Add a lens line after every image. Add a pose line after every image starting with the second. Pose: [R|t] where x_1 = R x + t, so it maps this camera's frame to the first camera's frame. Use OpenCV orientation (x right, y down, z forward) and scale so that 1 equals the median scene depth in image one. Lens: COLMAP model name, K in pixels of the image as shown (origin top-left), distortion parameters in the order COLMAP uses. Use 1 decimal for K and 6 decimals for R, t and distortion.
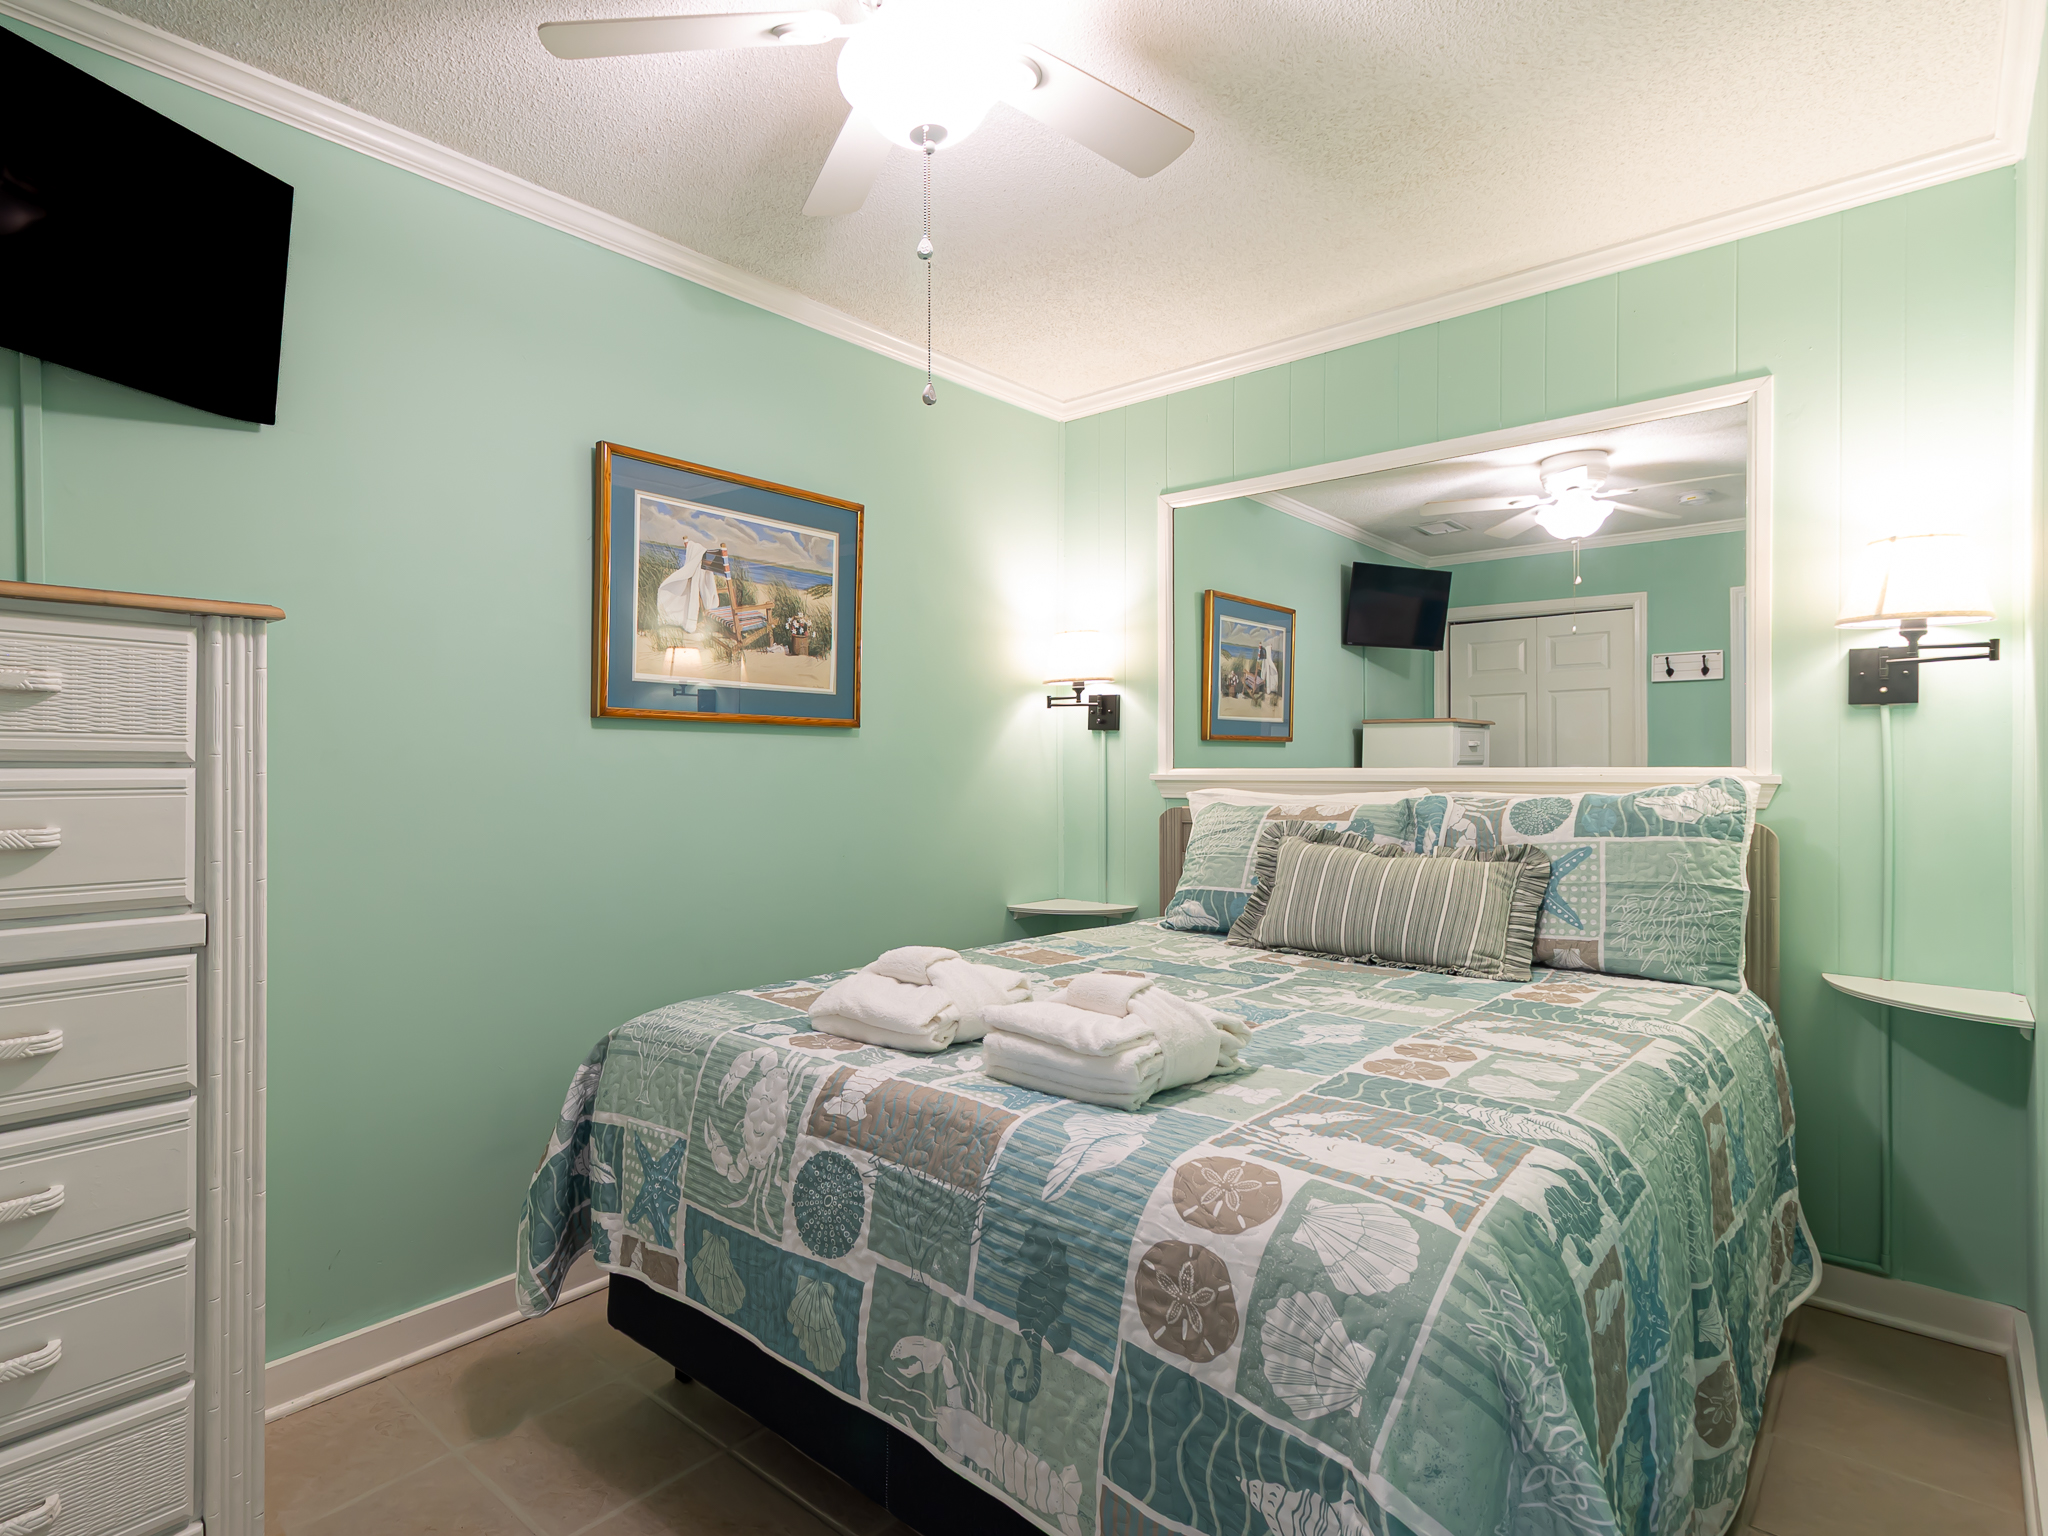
lens RADIAL K [[1053.8, 0, 953.9], [0, 1053.8, 776.9], [0, 0, 1]] dist [0.001050, 0.001132]
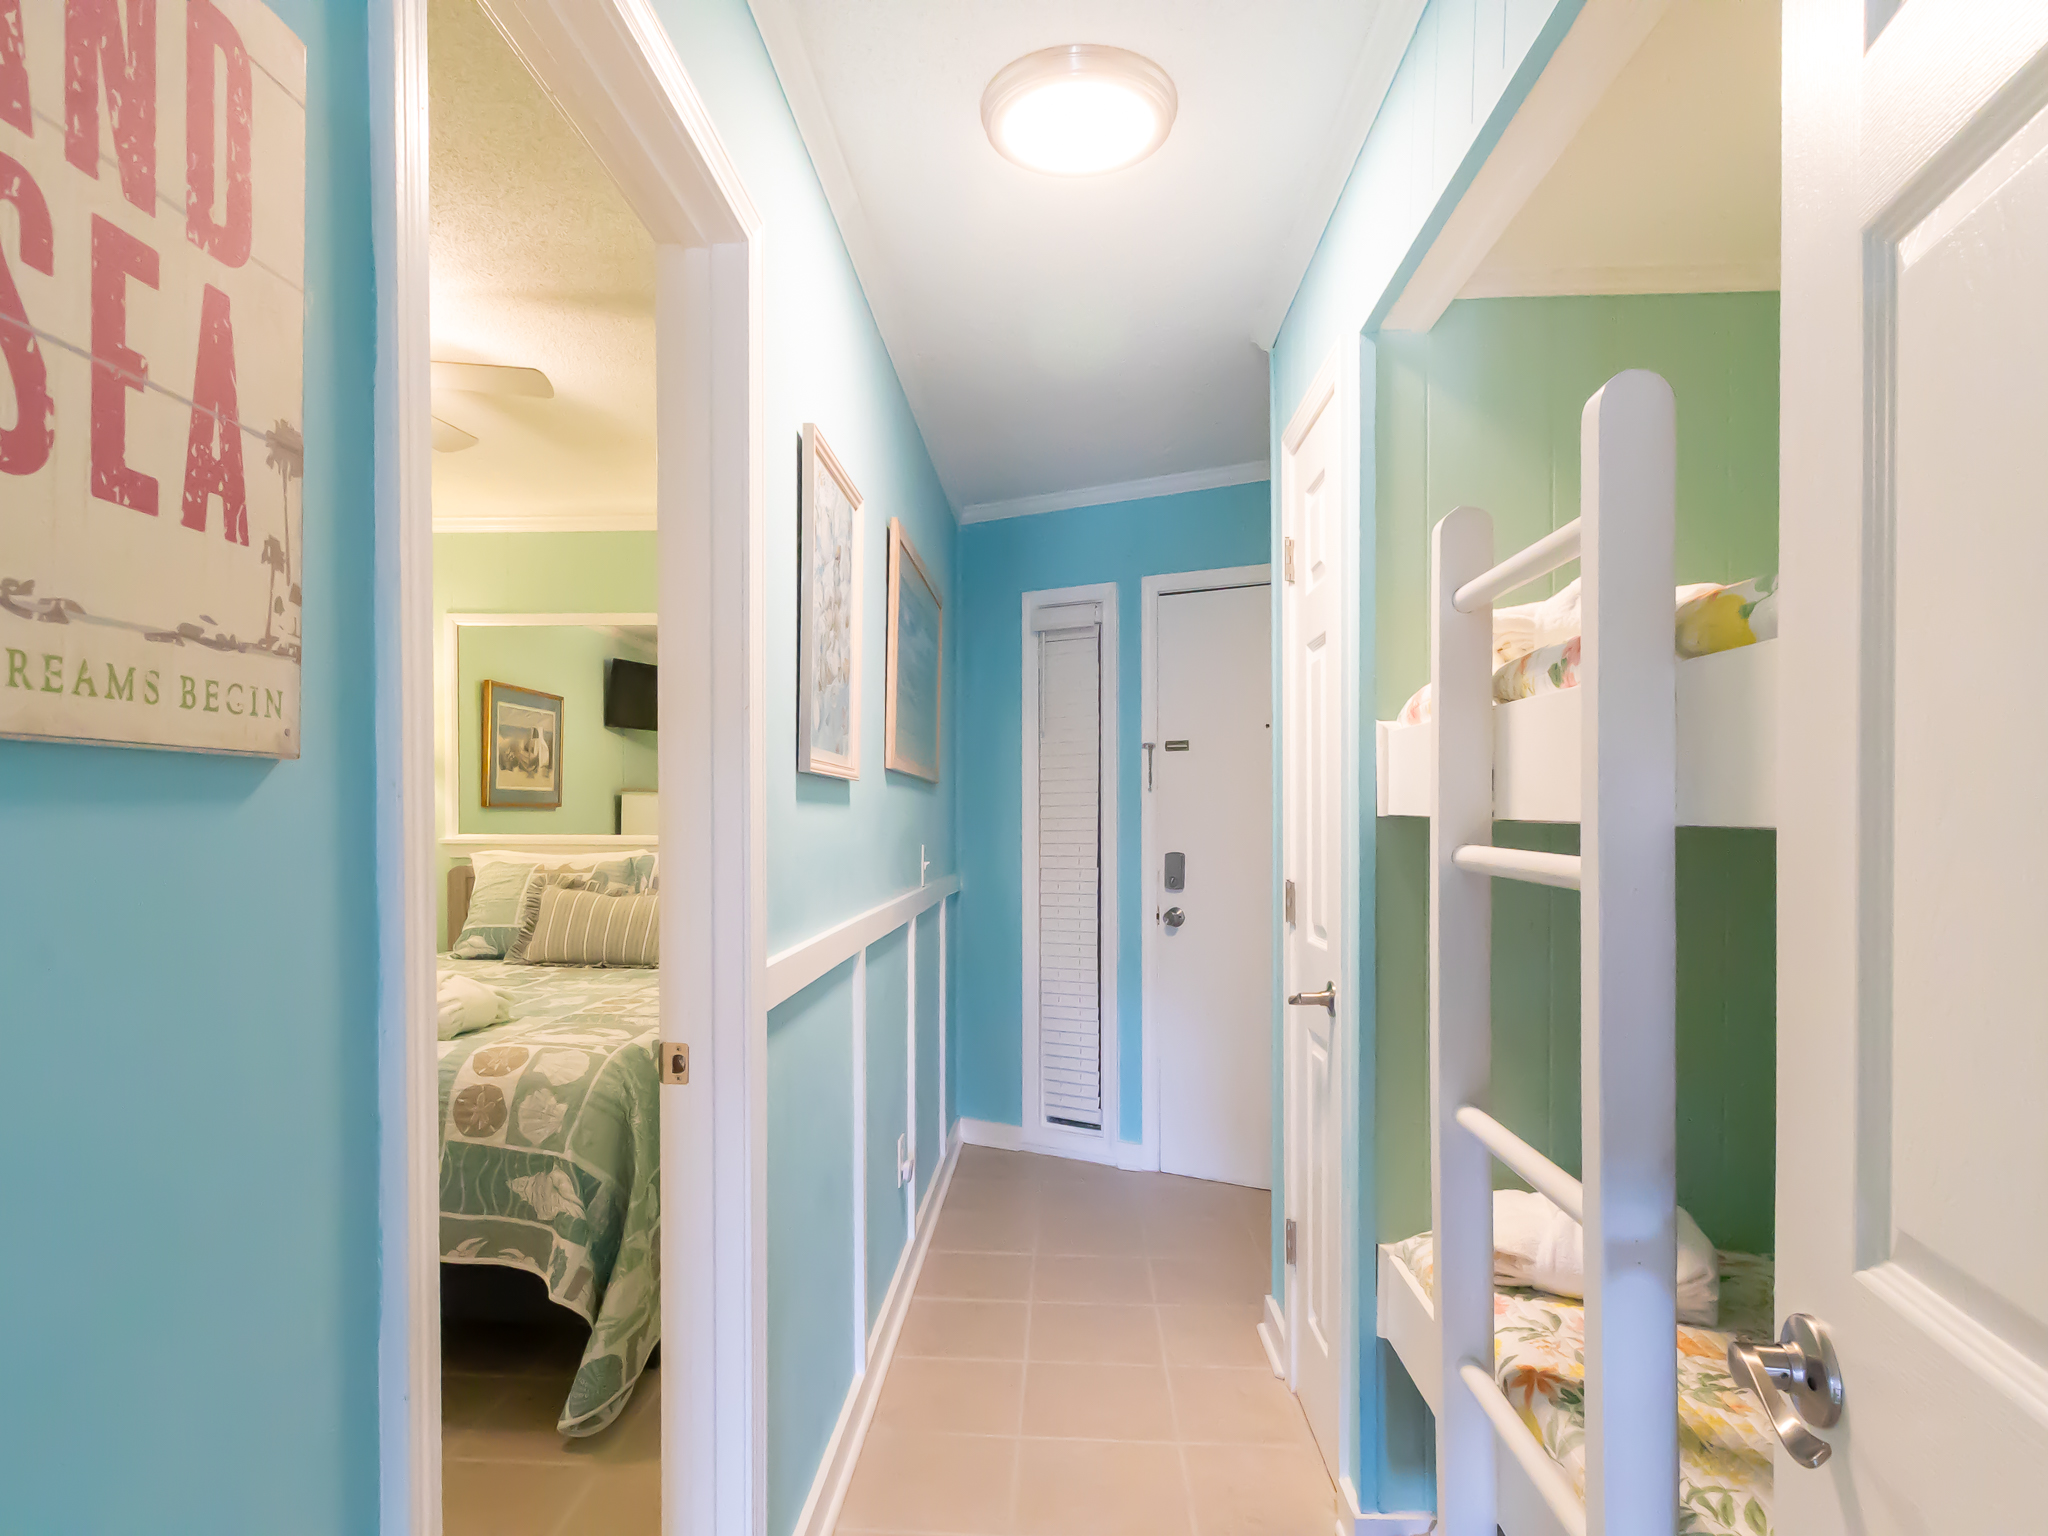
lens RADIAL K [[1083.8, 0, 953.9], [0, 1083.8, 831.8], [0, 0, 1]] dist [0.002741, -0.000049]
pose [[0.799275, -0.004338, 0.600950, -0.133816], [0.000724, 0.999980, 0.006257, -0.026342], [-0.600965, -0.004566, 0.799262, -0.535834]]
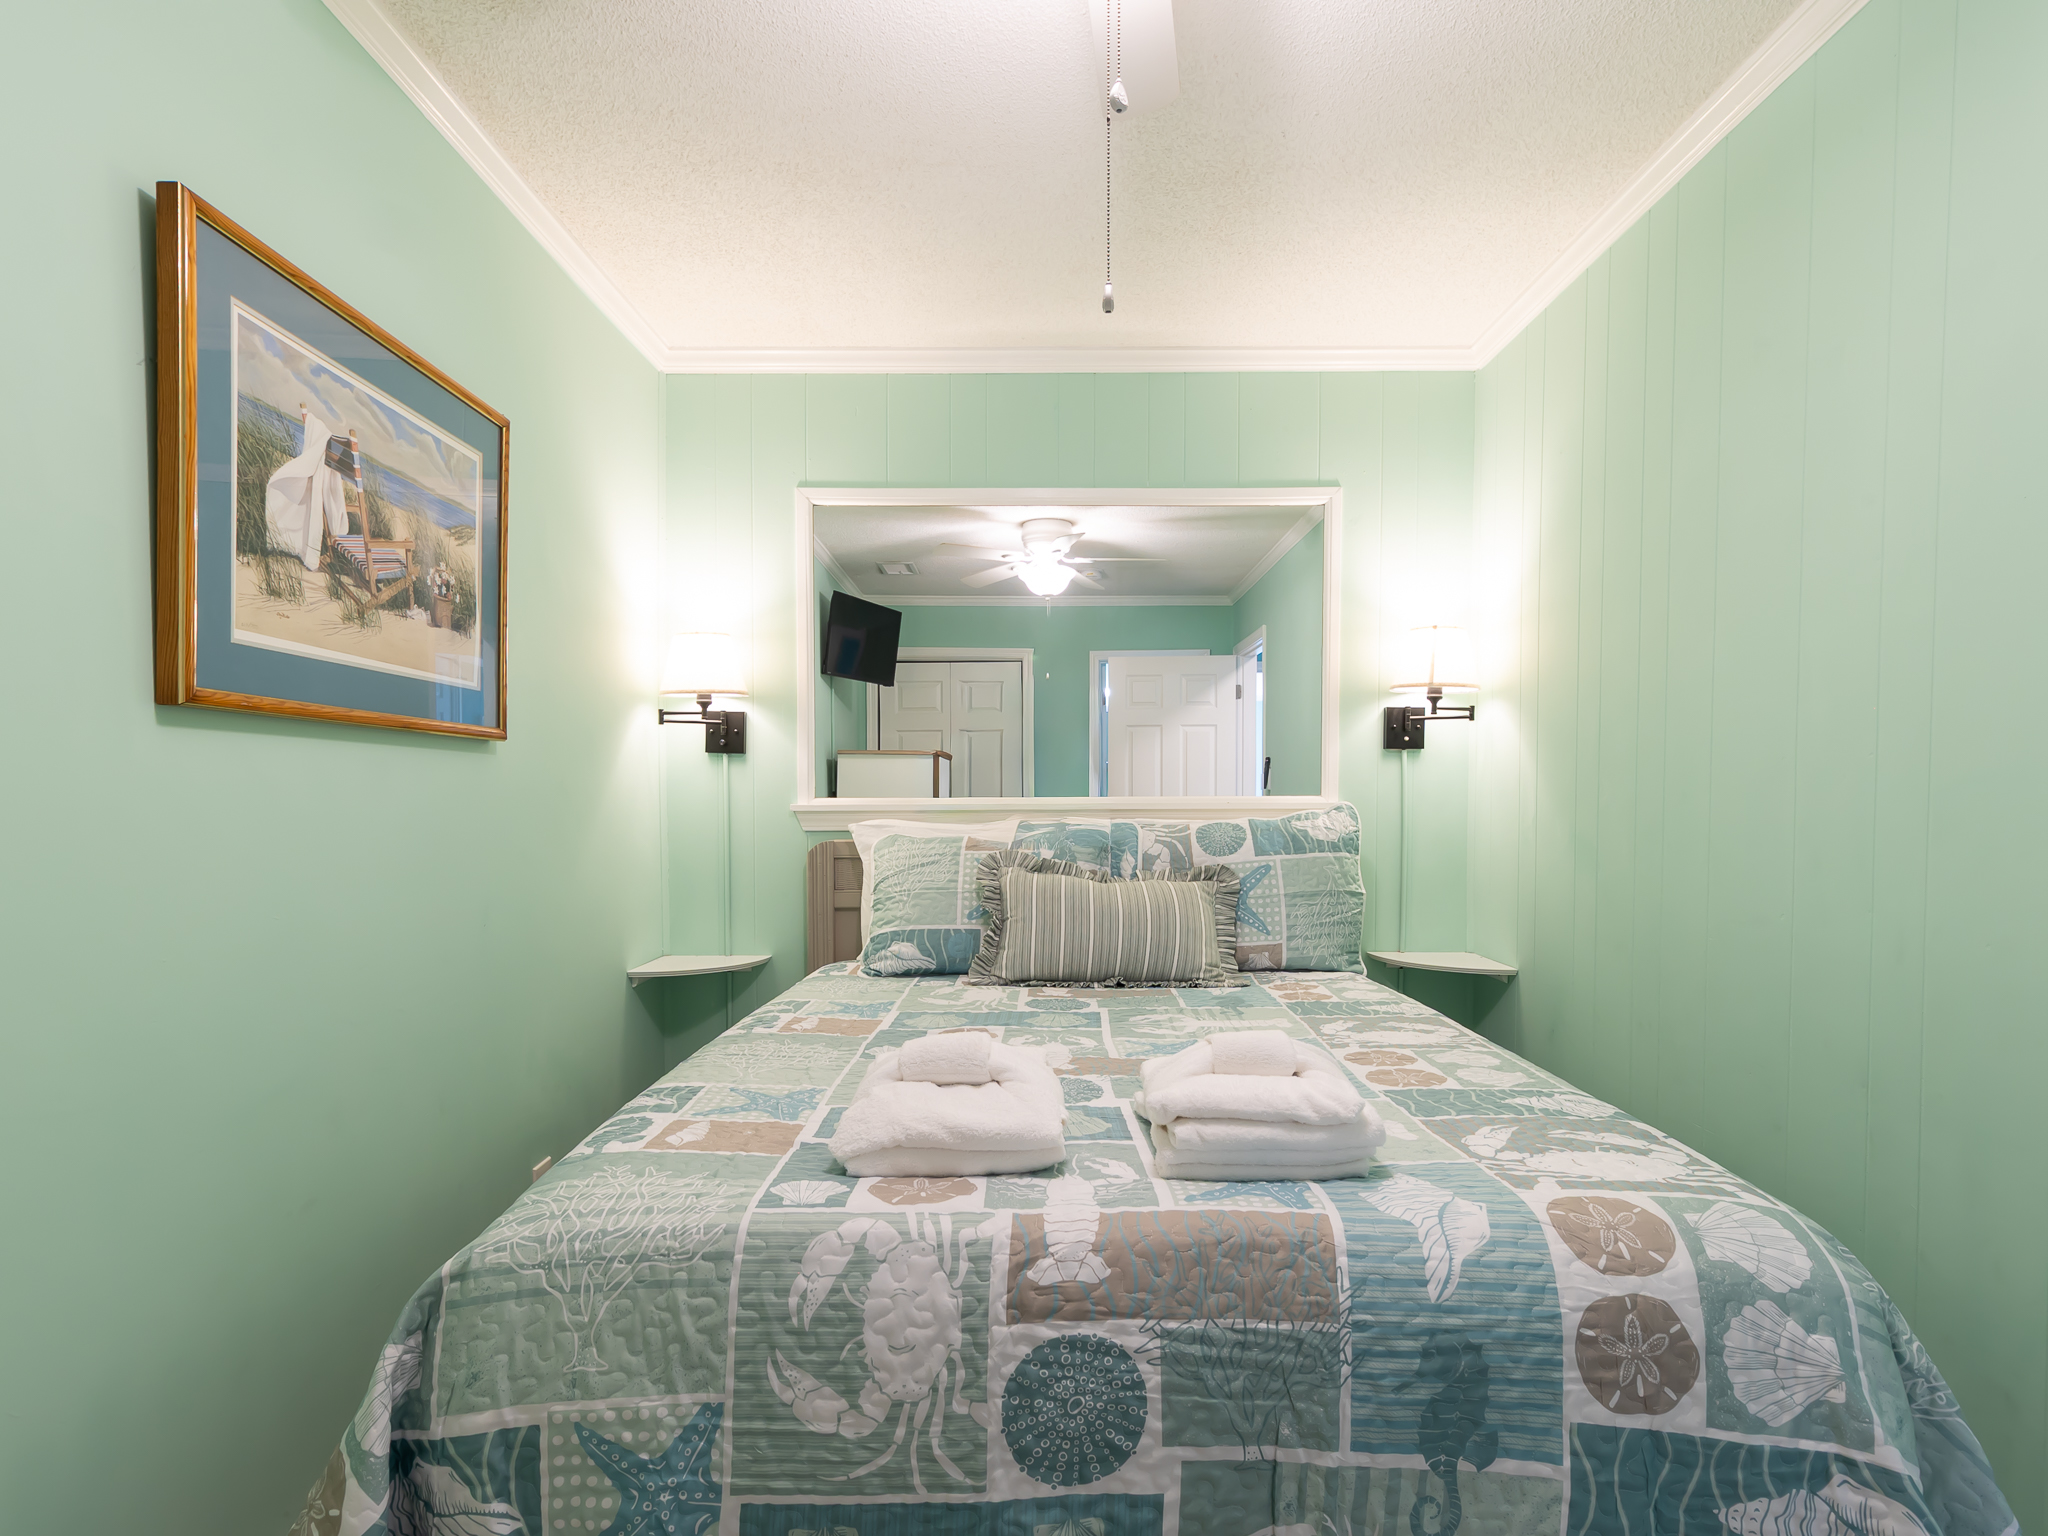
lens RADIAL K [[1053.8, 0, 1029.7], [0, 1053.8, 838.6], [0, 0, 1]] dist [0.001050, 0.001132]
pose [[0.744746, -0.027812, 0.666768, -0.348623], [0.007879, 0.999428, 0.032887, -0.002387], [-0.667302, -0.019240, 0.744539, 0.286153]]
